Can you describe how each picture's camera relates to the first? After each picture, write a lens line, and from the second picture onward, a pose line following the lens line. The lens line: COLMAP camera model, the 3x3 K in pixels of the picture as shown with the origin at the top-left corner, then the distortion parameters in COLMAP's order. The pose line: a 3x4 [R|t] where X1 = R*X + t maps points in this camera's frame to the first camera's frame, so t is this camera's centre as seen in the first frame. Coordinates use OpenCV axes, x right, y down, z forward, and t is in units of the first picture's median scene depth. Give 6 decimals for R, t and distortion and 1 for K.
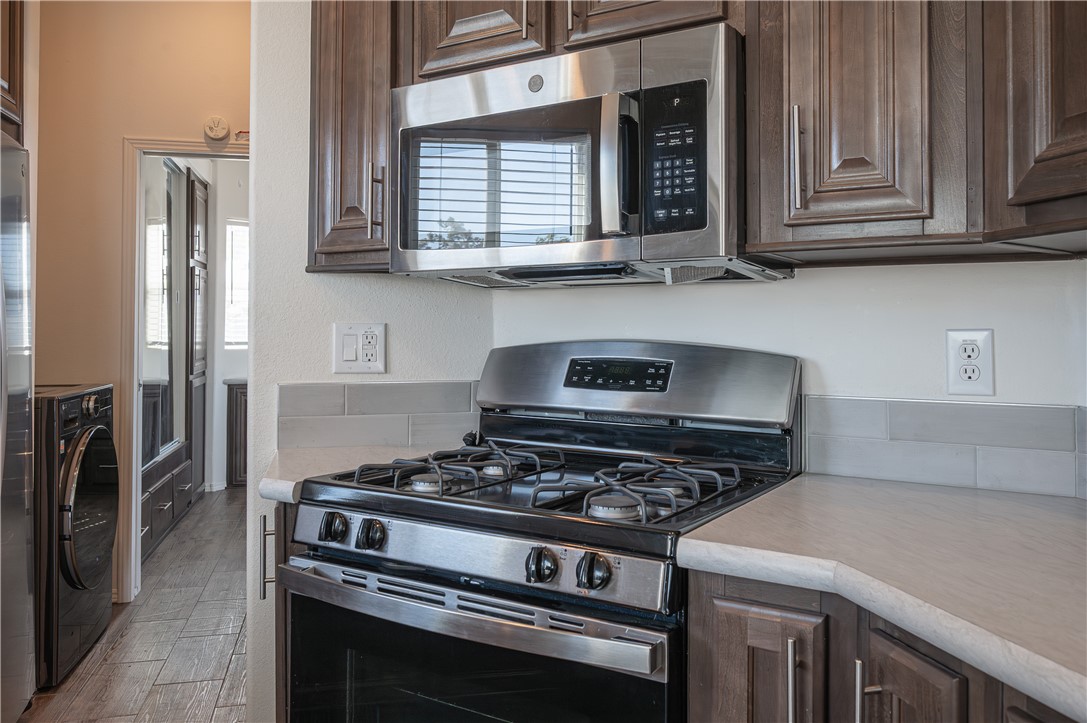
lens RADIAL K [[832.6, 0, 545.3], [0, 832.6, 289.8], [0, 0, 1]] dist [0.000279, -0.000566]
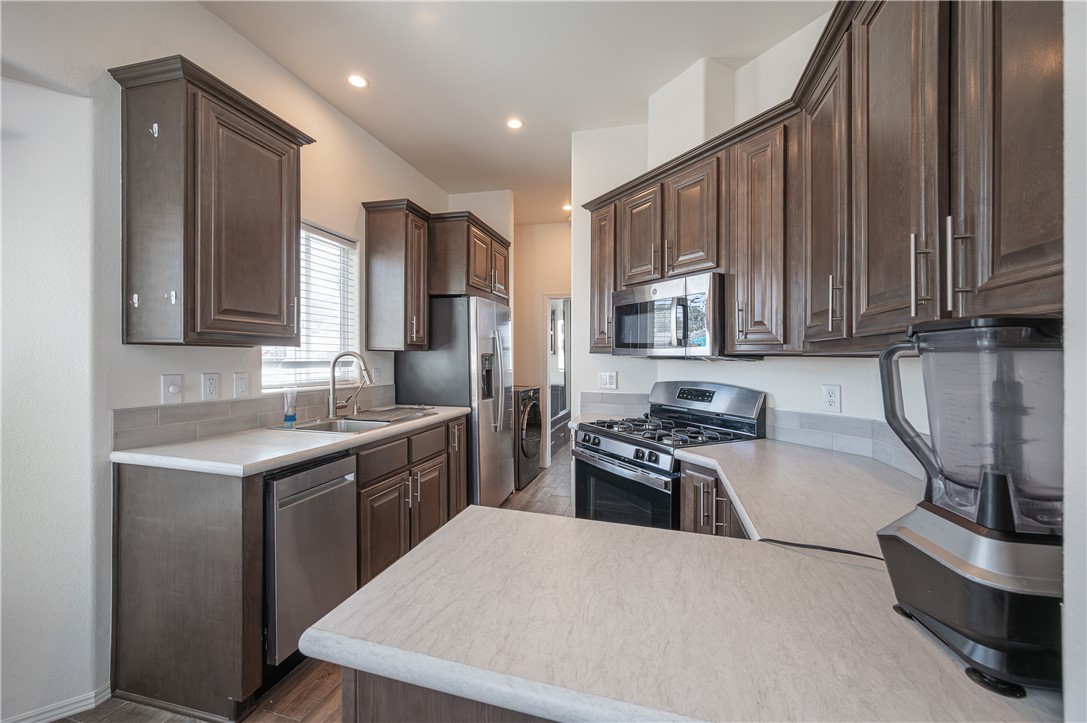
lens RADIAL K [[429.5, 0, 547.5], [0, 429.5, 349.0], [0, 0, 1]] dist [0.000213, -0.000008]
pose [[0.881108, 0.004973, -0.472890, 0.342464], [0.006594, 0.999718, 0.022800, -0.083545], [0.472870, -0.023207, 0.880827, -0.448579]]
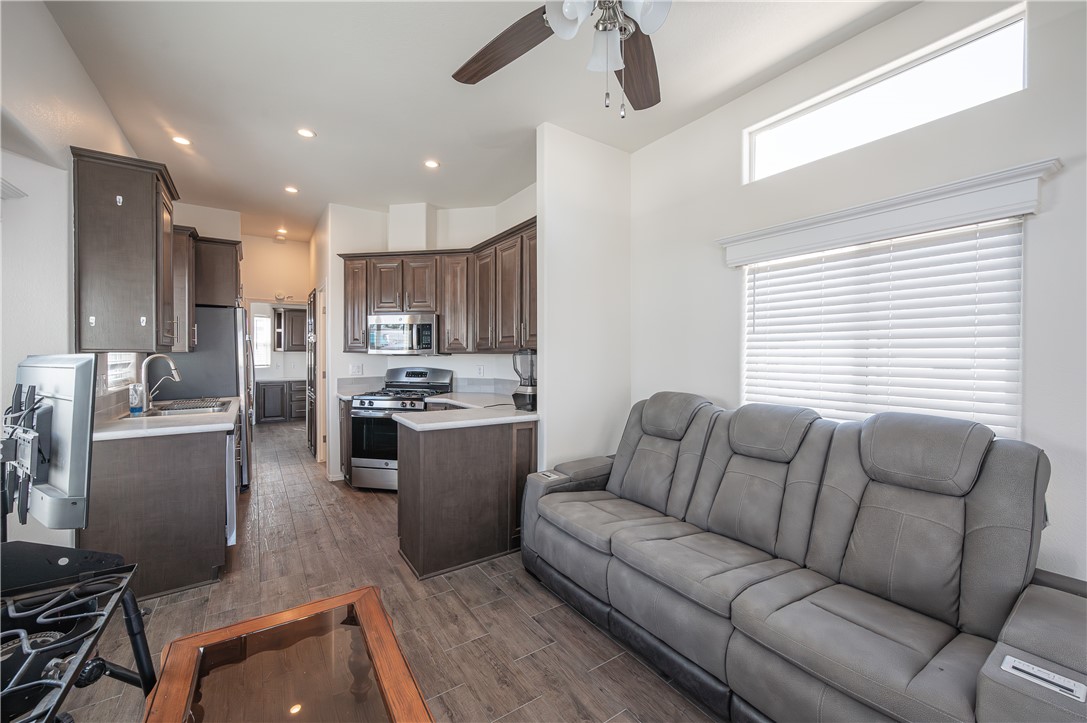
lens RADIAL K [[423.3, 0, 543.5], [0, 423.3, 361.5], [0, 0, 1]] dist [-0.000065, -0.000059]
pose [[0.933427, -0.005823, 0.358719, -0.120757], [-0.018948, 0.997673, 0.065500, -0.165992], [-0.358266, -0.067936, 0.931145, -1.742304]]
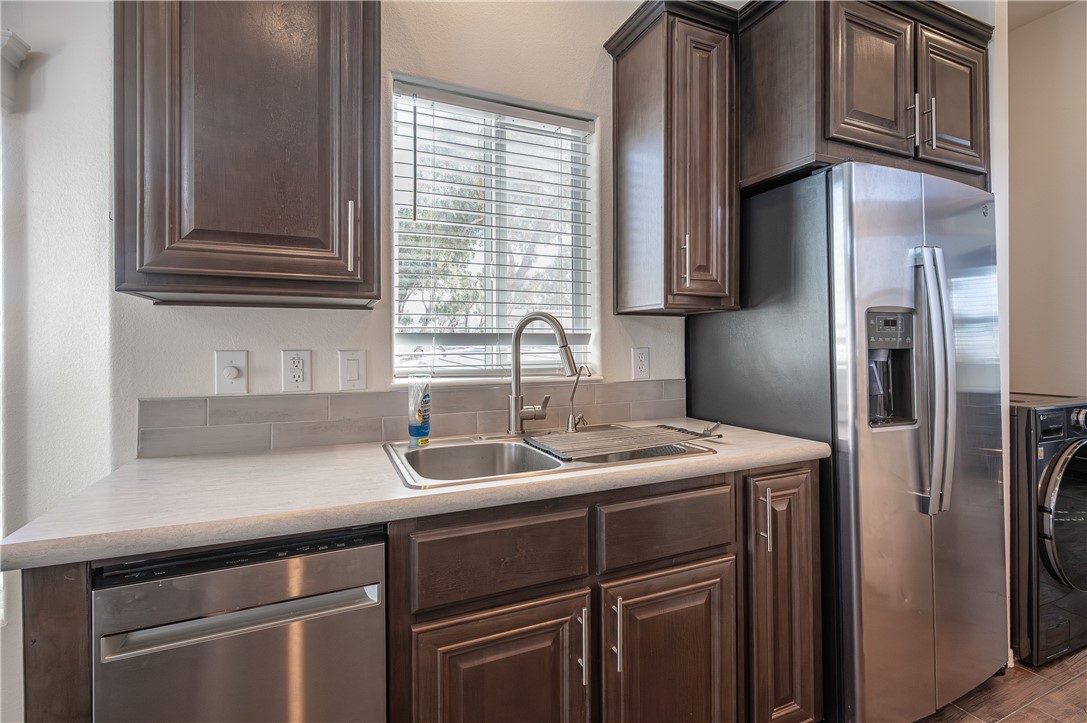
lens RADIAL K [[502.2, 0, 549.5], [0, 502.2, 359.2], [0, 0, 1]] dist [0.010099, 0.000197]
pose [[0.195174, 0.018690, -0.980590, -0.091629], [0.052371, 0.998193, 0.029449, 0.018993], [0.979369, -0.057102, 0.193843, 0.422899]]
